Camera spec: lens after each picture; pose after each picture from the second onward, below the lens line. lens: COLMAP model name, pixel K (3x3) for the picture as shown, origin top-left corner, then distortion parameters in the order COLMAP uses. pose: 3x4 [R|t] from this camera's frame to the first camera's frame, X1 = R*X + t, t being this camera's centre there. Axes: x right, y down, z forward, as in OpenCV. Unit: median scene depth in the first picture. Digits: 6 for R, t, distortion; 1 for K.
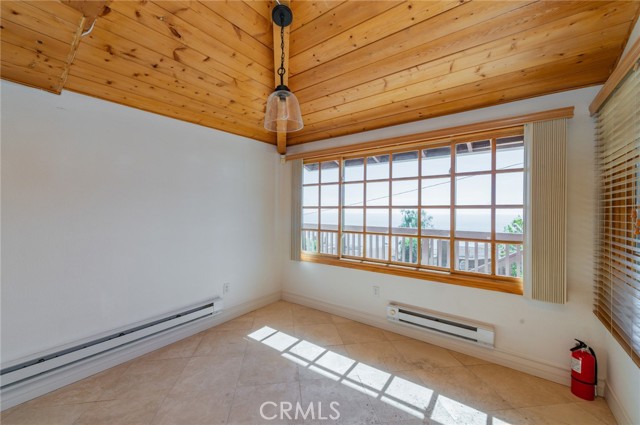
lens RADIAL K [[249.7, 0, 317.3], [0, 249.7, 211.8], [0, 0, 1]] dist [0.000074, -0.000035]
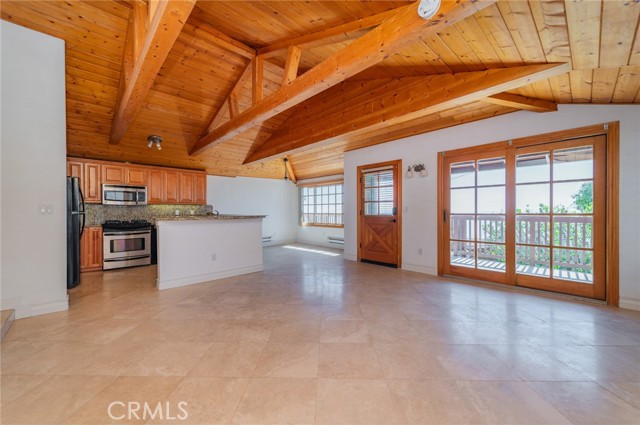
lens RADIAL K [[253.2, 0, 324.5], [0, 253.2, 212.2], [0, 0, 1]] dist [-0.000209, -0.000027]
pose [[0.984484, -0.008506, -0.175270, 0.925679], [0.008609, 0.999963, -0.000172, 0.090068], [0.175265, -0.001340, 0.984520, -2.259414]]
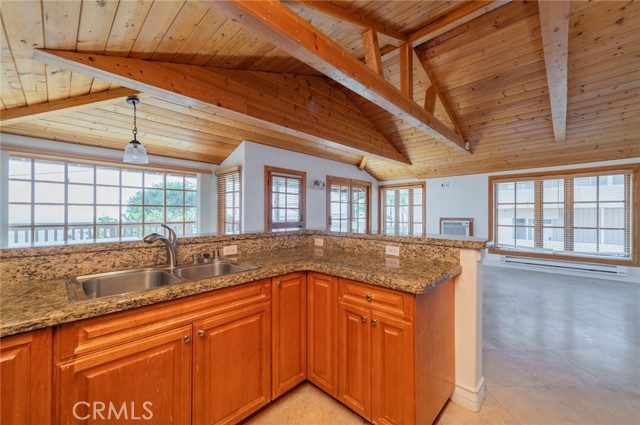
lens RADIAL K [[251.6, 0, 320.9], [0, 251.6, 214.0], [0, 0, 1]] dist [0.001853, 0.000180]
pose [[0.125897, -0.009077, 0.992002, -1.257329], [0.001336, 0.999959, 0.008980, 0.025130], [-0.992042, 0.000194, 0.125904, -0.417706]]
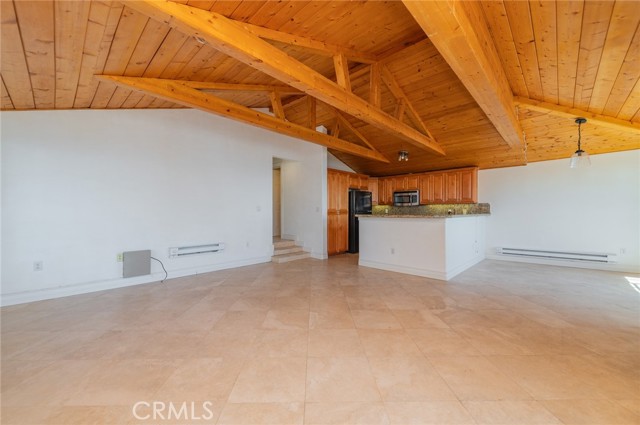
lens RADIAL K [[249.7, 0, 317.3], [0, 249.7, 211.8], [0, 0, 1]] dist [0.000074, -0.000035]
pose [[-0.137572, -0.004853, -0.990480, 1.944172], [-0.002349, 0.999987, -0.004573, 0.098847], [0.990489, 0.001698, -0.137581, -0.896731]]
